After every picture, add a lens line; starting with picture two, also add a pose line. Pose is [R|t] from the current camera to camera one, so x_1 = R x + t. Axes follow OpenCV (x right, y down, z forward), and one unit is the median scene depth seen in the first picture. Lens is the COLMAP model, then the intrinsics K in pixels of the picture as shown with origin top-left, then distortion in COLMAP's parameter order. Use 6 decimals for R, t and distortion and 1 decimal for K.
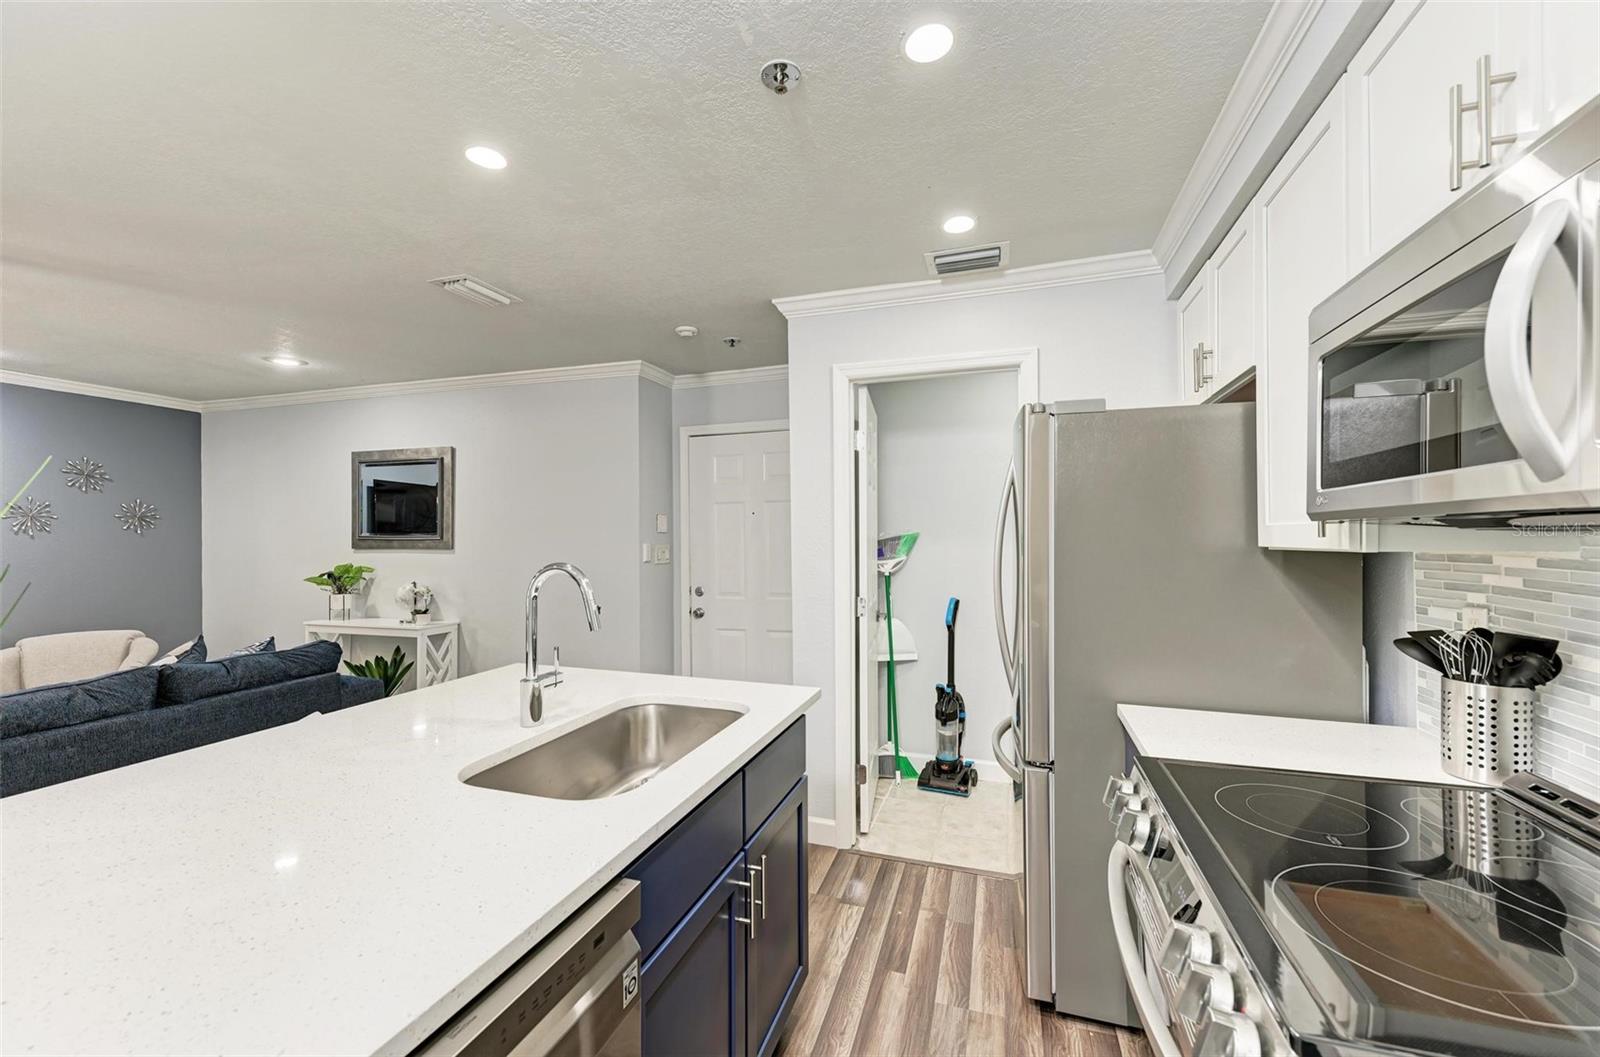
lens RADIAL K [[638.8, 0, 805.3], [0, 638.8, 538.6], [0, 0, 1]] dist [0.013609, -0.000053]
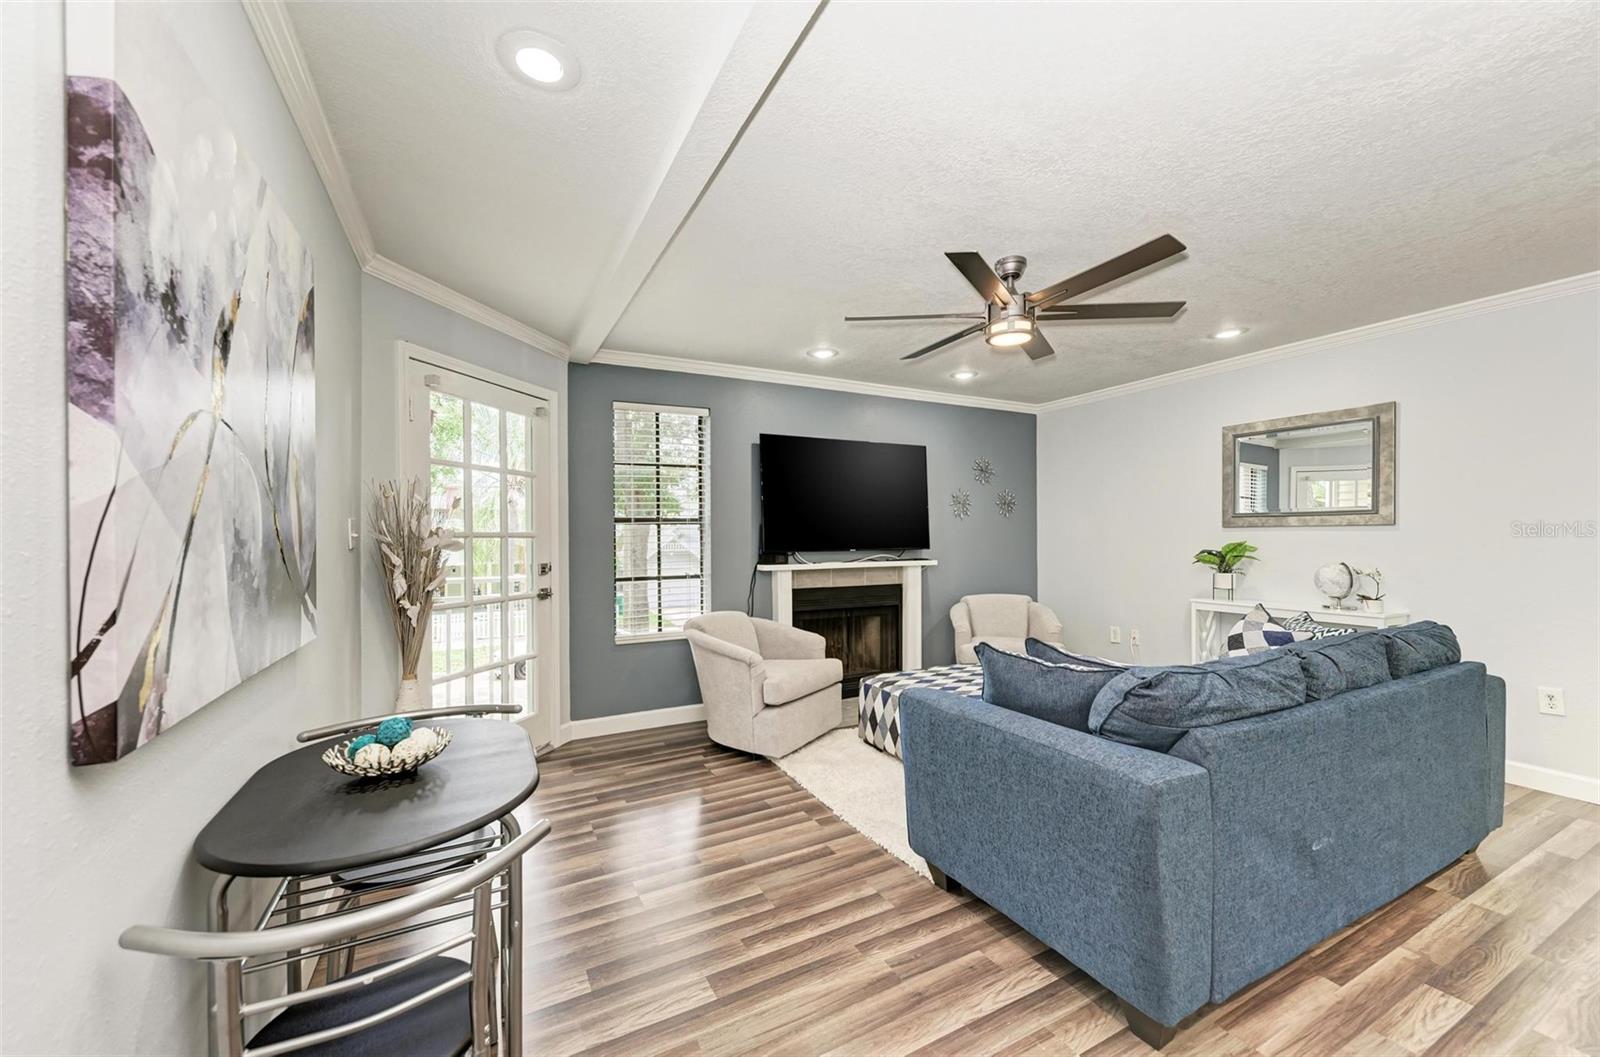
lens RADIAL K [[638.8, 0, 805.3], [0, 638.8, 538.6], [0, 0, 1]] dist [0.013609, -0.000053]
pose [[0.703499, 0.005779, -0.710673, -0.468983], [-0.008472, 0.999964, -0.000255, 0.039128], [0.710646, 0.006201, 0.703523, -0.125117]]
